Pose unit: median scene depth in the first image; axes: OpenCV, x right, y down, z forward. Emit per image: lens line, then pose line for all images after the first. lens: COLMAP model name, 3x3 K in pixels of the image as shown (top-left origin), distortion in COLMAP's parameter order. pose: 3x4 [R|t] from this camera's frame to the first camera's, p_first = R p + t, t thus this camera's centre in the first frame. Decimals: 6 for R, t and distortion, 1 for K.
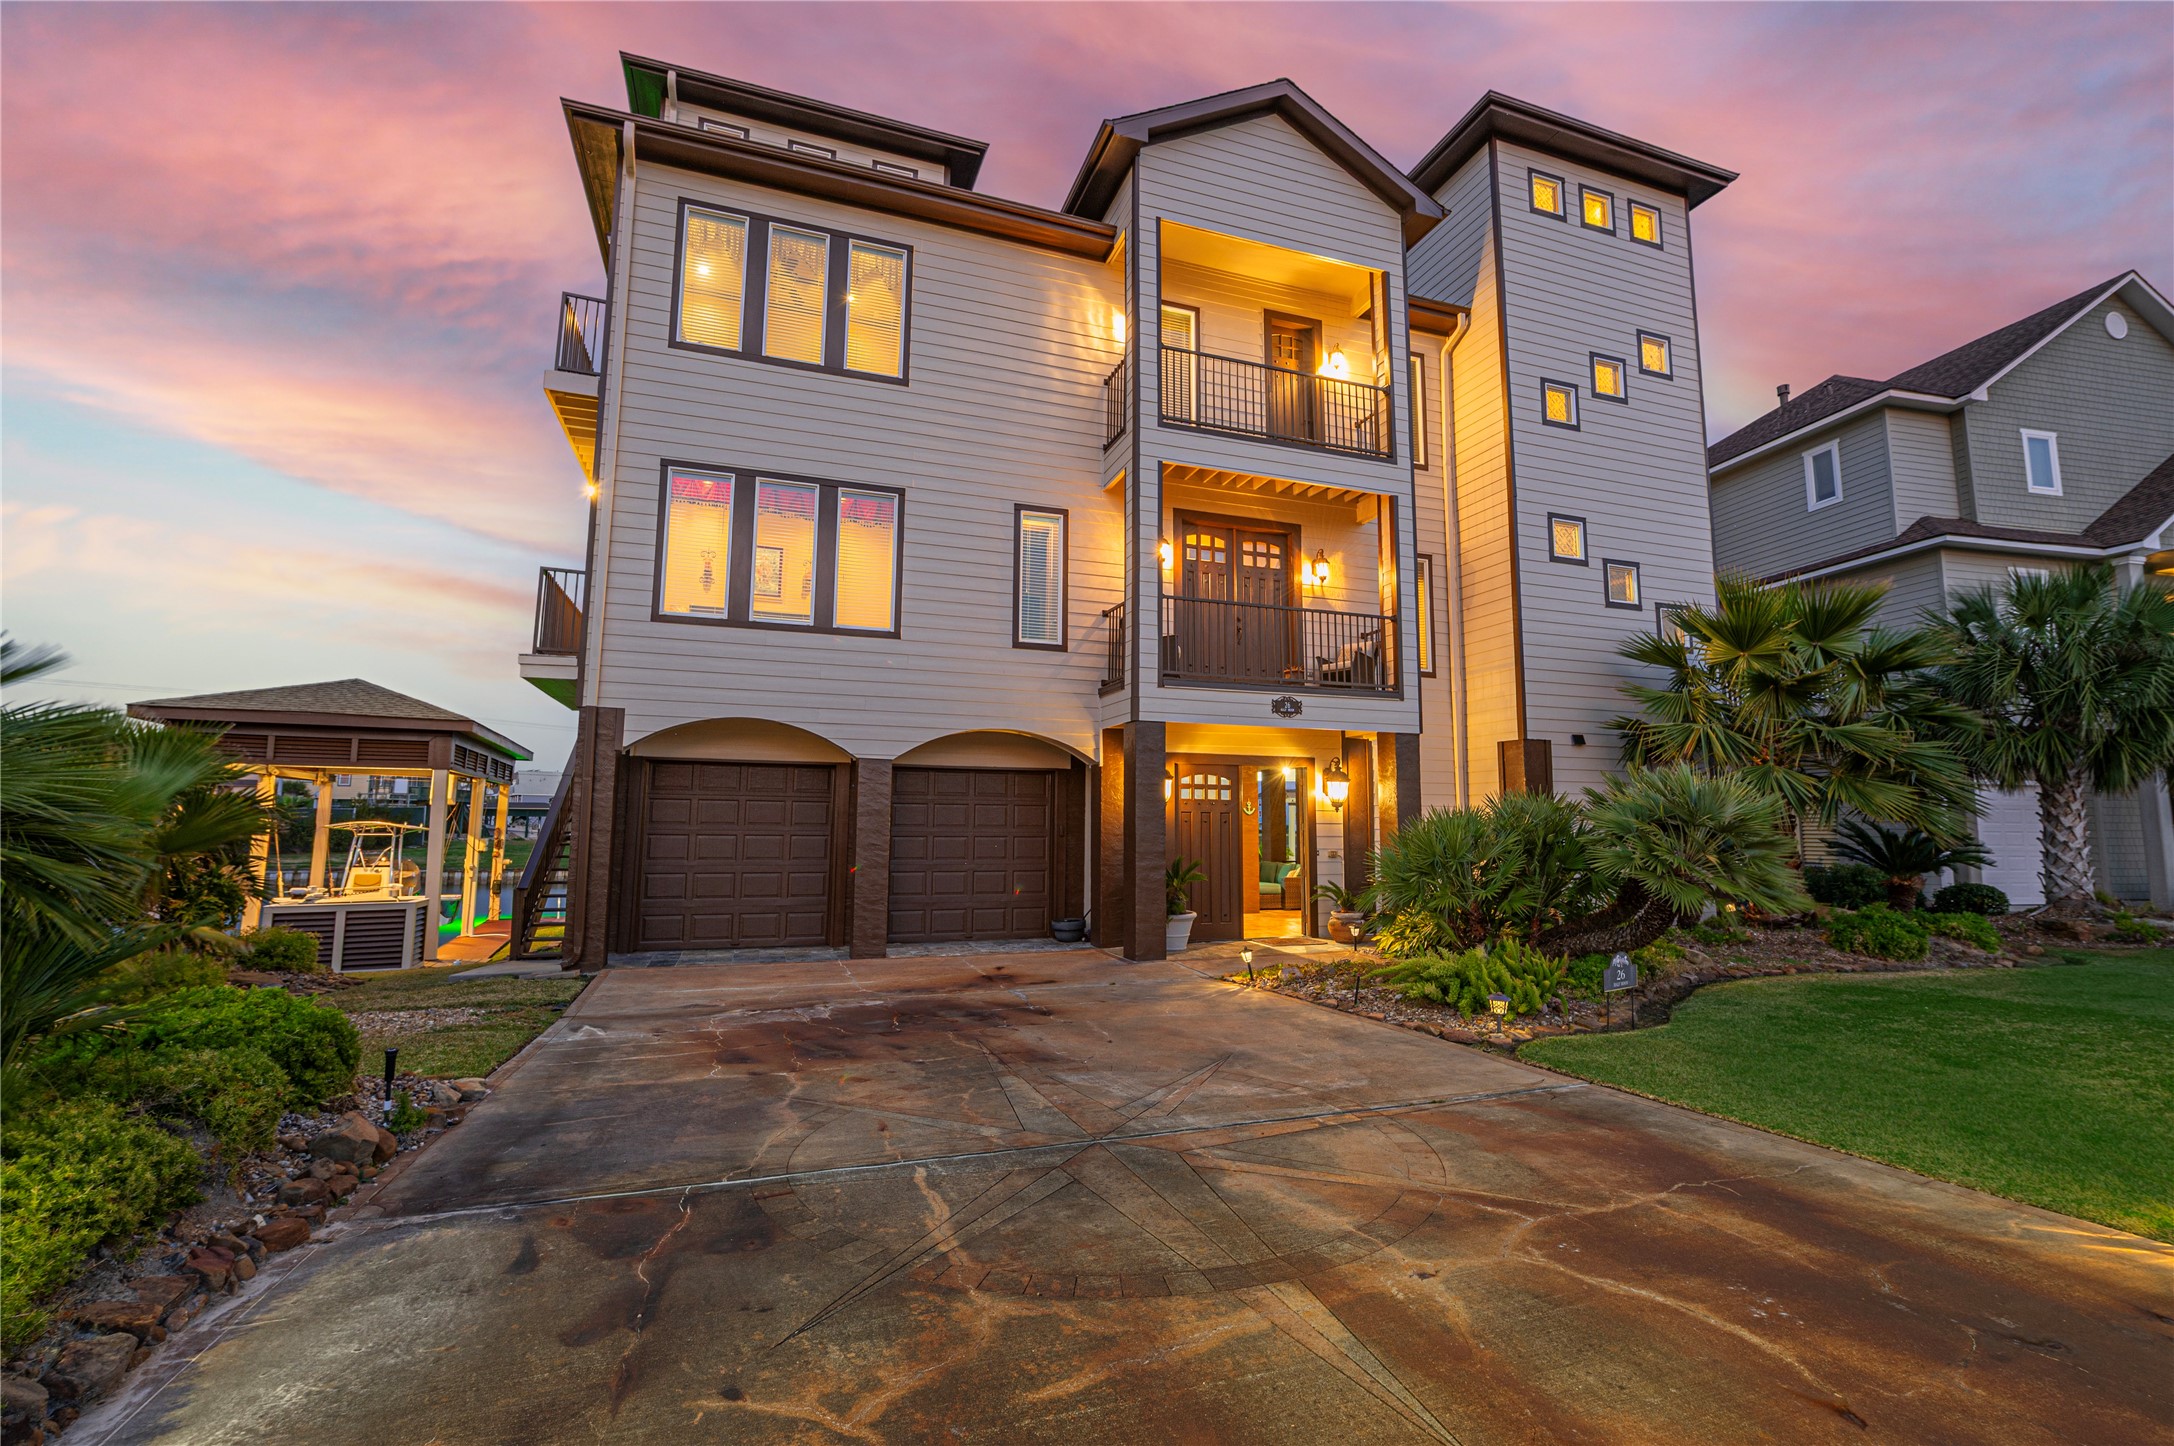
lens RADIAL K [[833.8, 0, 1087.5], [0, 833.8, 677.6], [0, 0, 1]] dist [-0.002545, -0.000244]
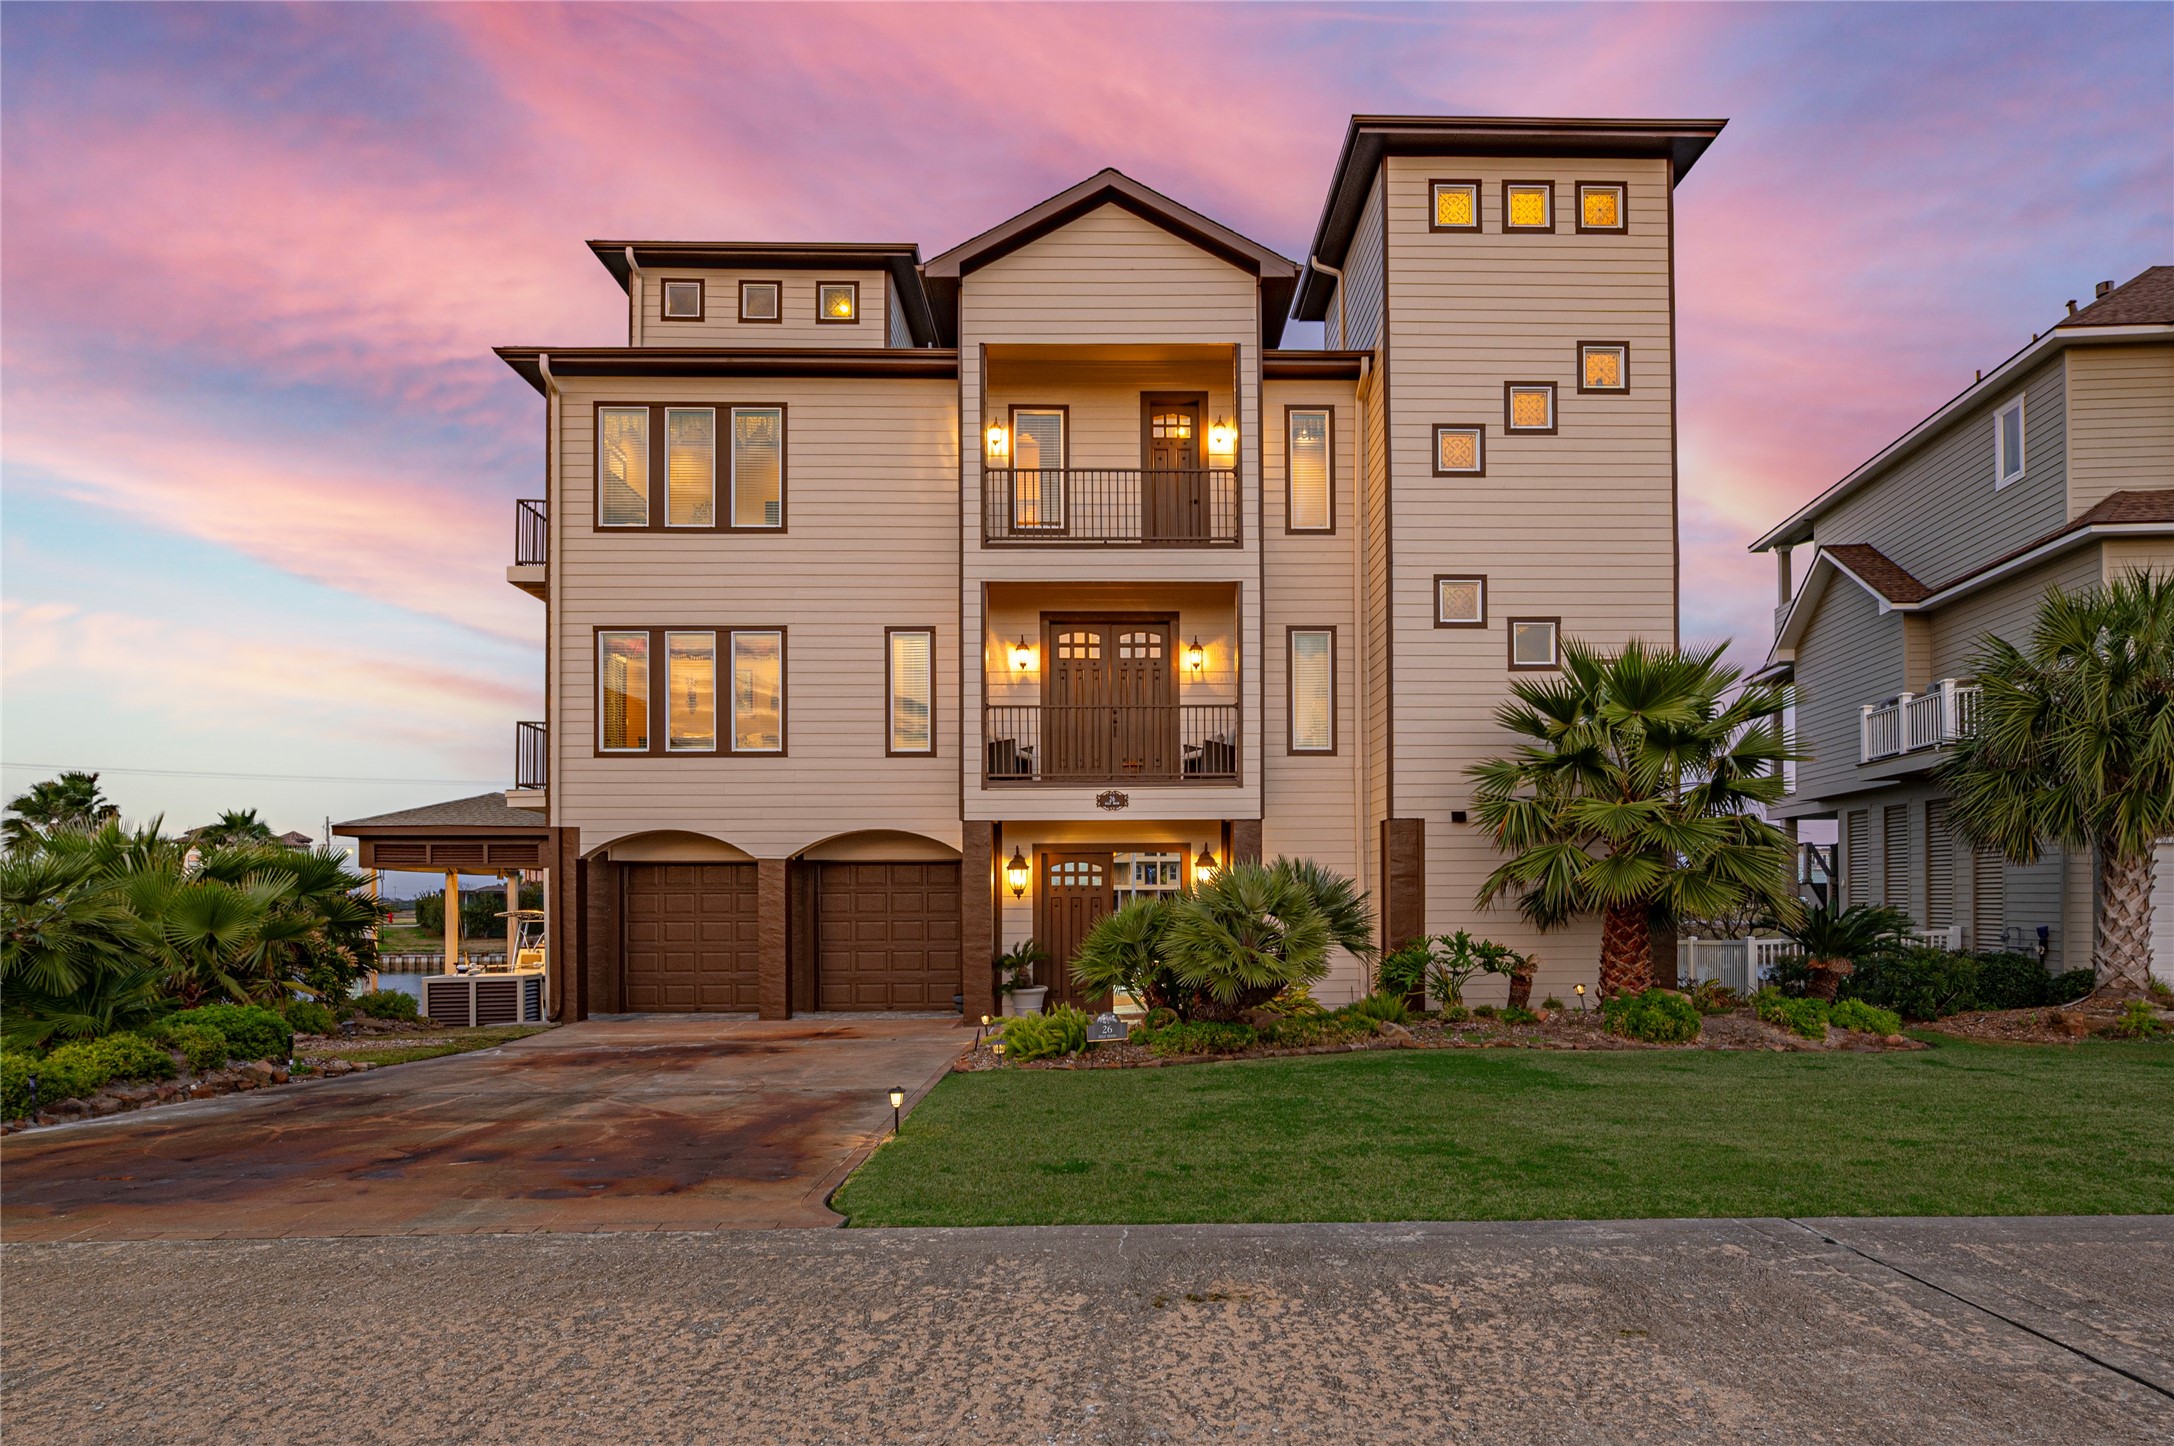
lens RADIAL K [[1014.8, 0, 1097.4], [0, 1014.8, 804.2], [0, 0, 1]] dist [0.000278, -0.000128]
pose [[0.959238, -0.038832, -0.279919, 0.539827], [0.061434, 0.995480, 0.072426, -0.051385], [0.275841, -0.086670, 0.957288, -0.235218]]
